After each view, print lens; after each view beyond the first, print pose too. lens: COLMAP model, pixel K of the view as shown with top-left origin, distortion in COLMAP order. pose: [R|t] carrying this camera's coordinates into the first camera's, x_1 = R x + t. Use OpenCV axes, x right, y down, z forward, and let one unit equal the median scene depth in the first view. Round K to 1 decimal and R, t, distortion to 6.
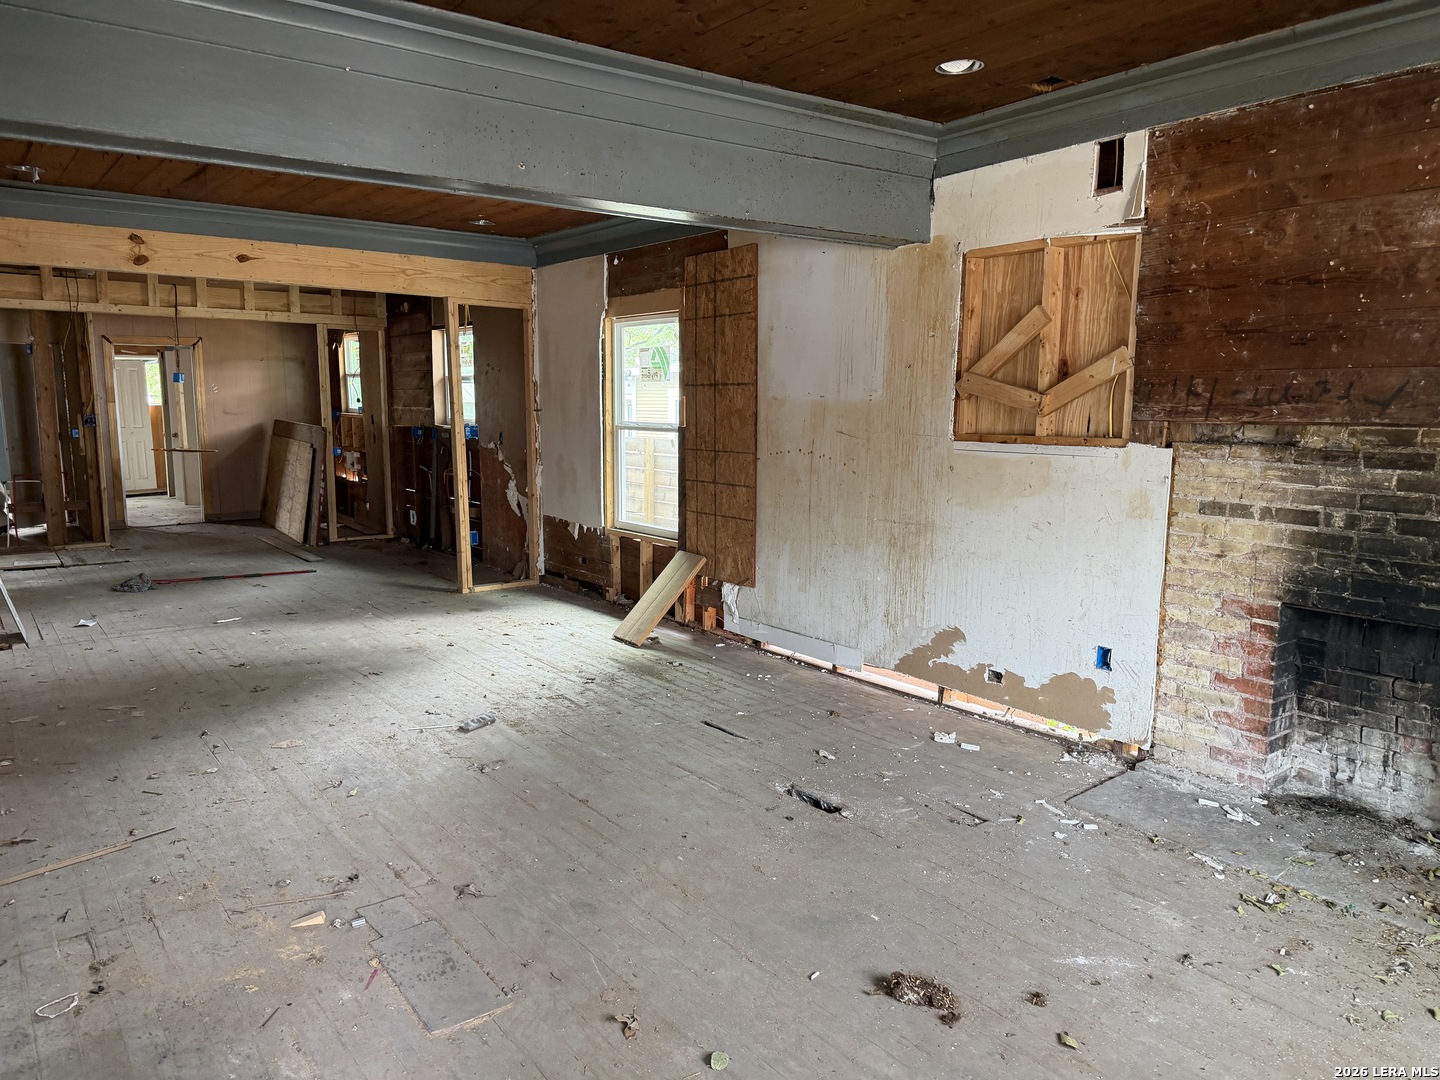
lens RADIAL K [[1011.1, 0, 725.2], [0, 1011.1, 539.9], [0, 0, 1]] dist [0.047904, -0.070162]
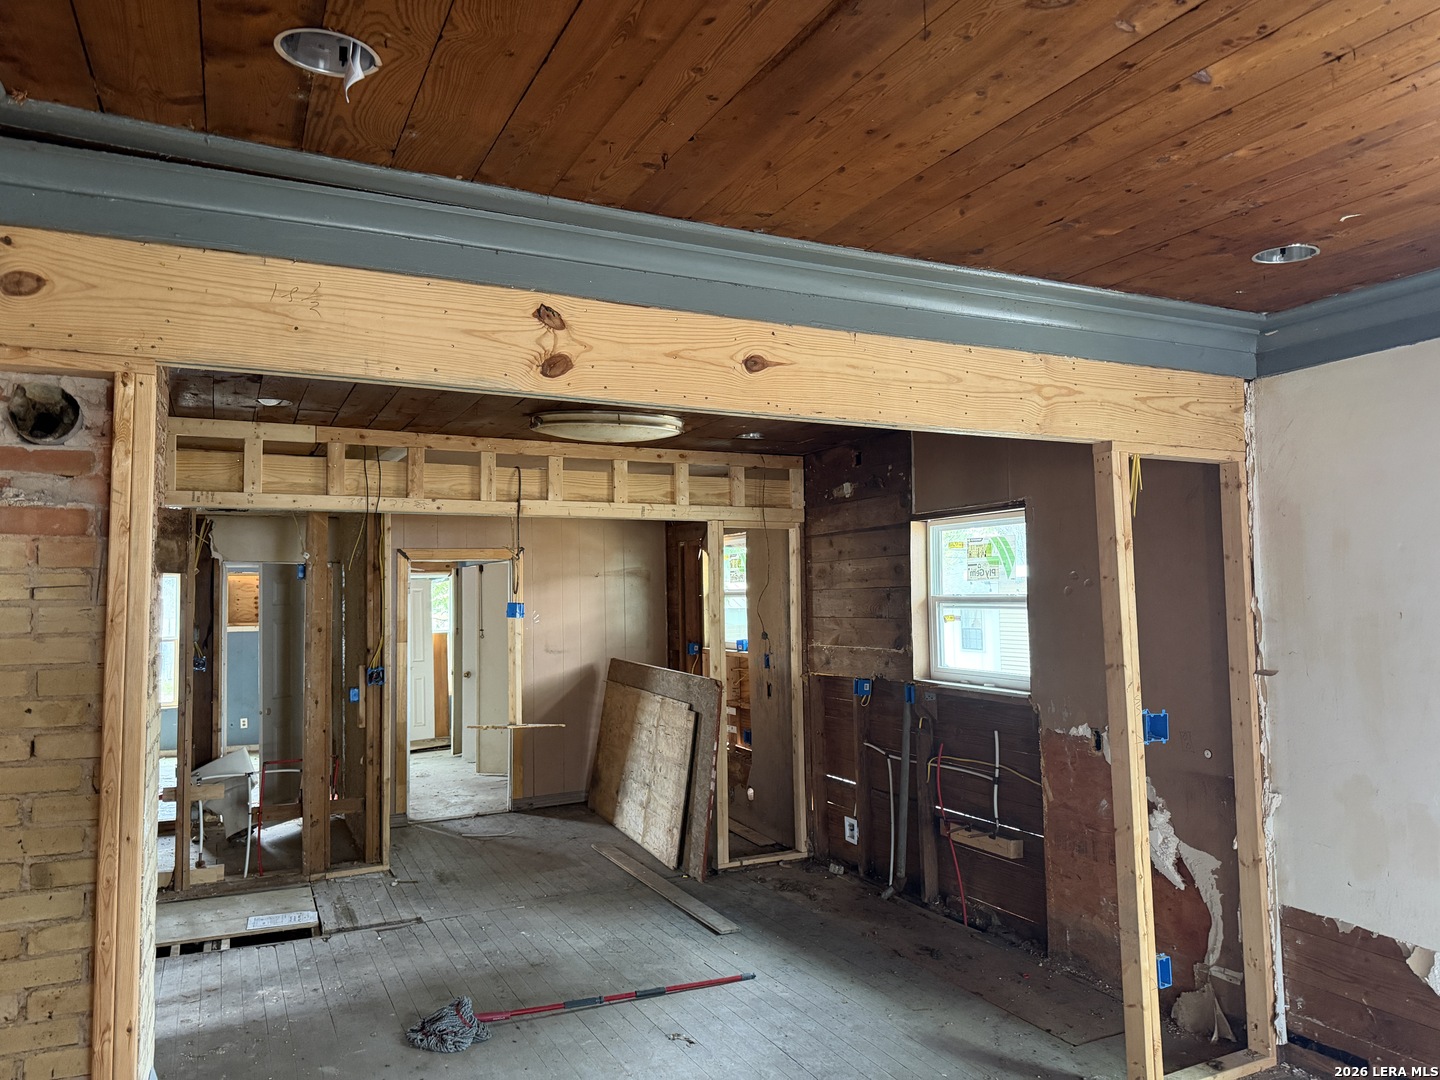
lens RADIAL K [[1025.4, 0, 742.7], [0, 1025.4, 533.1], [0, 0, 1]] dist [0.146389, -0.311052]
pose [[0.980602, -0.033634, -0.193100, -0.253631], [-0.005695, 0.979863, -0.199592, -0.073476], [0.195925, 0.196820, 0.960664, 0.374660]]
